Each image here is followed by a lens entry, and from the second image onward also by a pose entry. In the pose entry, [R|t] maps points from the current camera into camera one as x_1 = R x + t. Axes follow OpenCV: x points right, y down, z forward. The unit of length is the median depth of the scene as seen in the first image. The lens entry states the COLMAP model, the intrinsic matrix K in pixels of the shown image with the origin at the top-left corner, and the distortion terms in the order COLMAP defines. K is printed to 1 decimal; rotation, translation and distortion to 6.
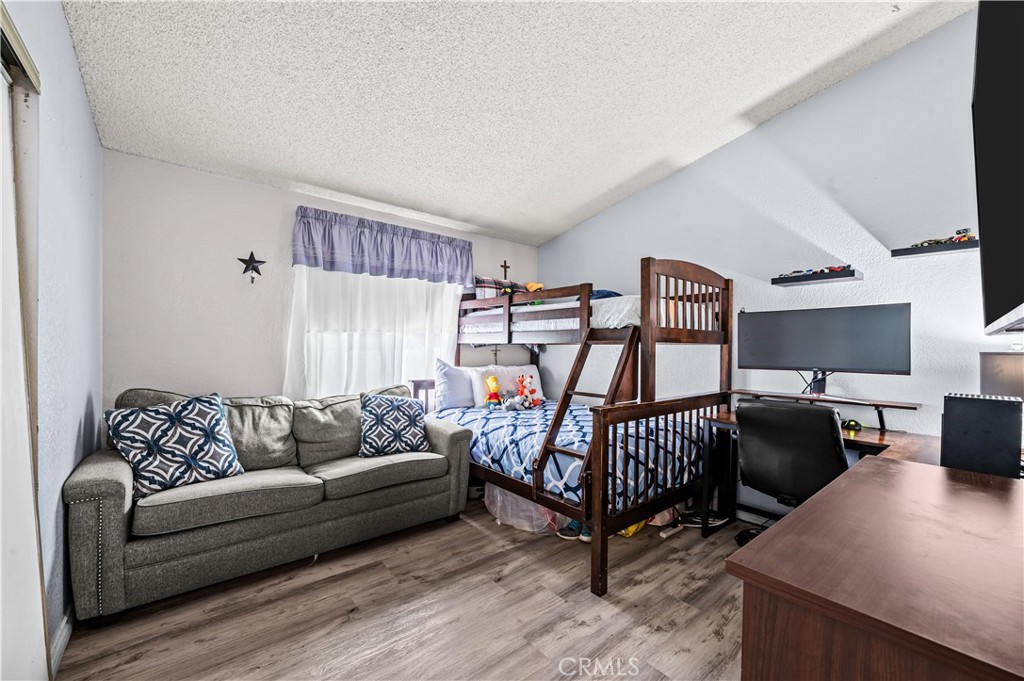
lens RADIAL K [[412.7, 0, 506.7], [0, 412.7, 346.7], [0, 0, 1]] dist [-0.000813, -0.000185]
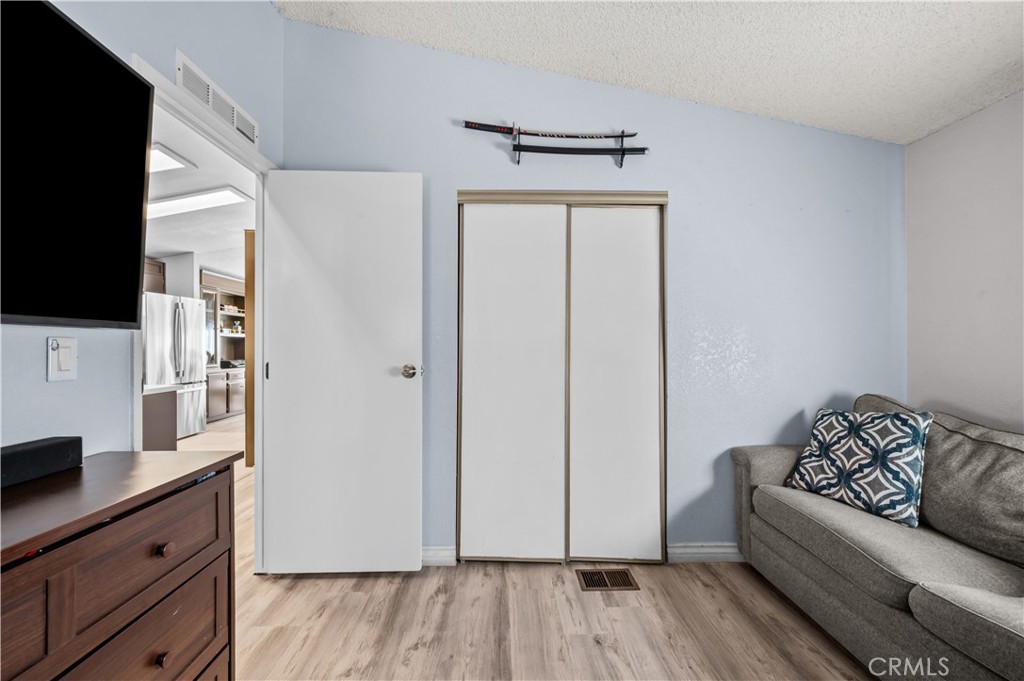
lens RADIAL K [[412.7, 0, 506.2], [0, 412.7, 342.5], [0, 0, 1]] dist [-0.000813, -0.000185]
pose [[-0.621911, -0.009107, -0.783035, 0.390291], [-0.002708, 0.999951, -0.009478, -0.005371], [0.783083, -0.003774, -0.621905, 0.959440]]
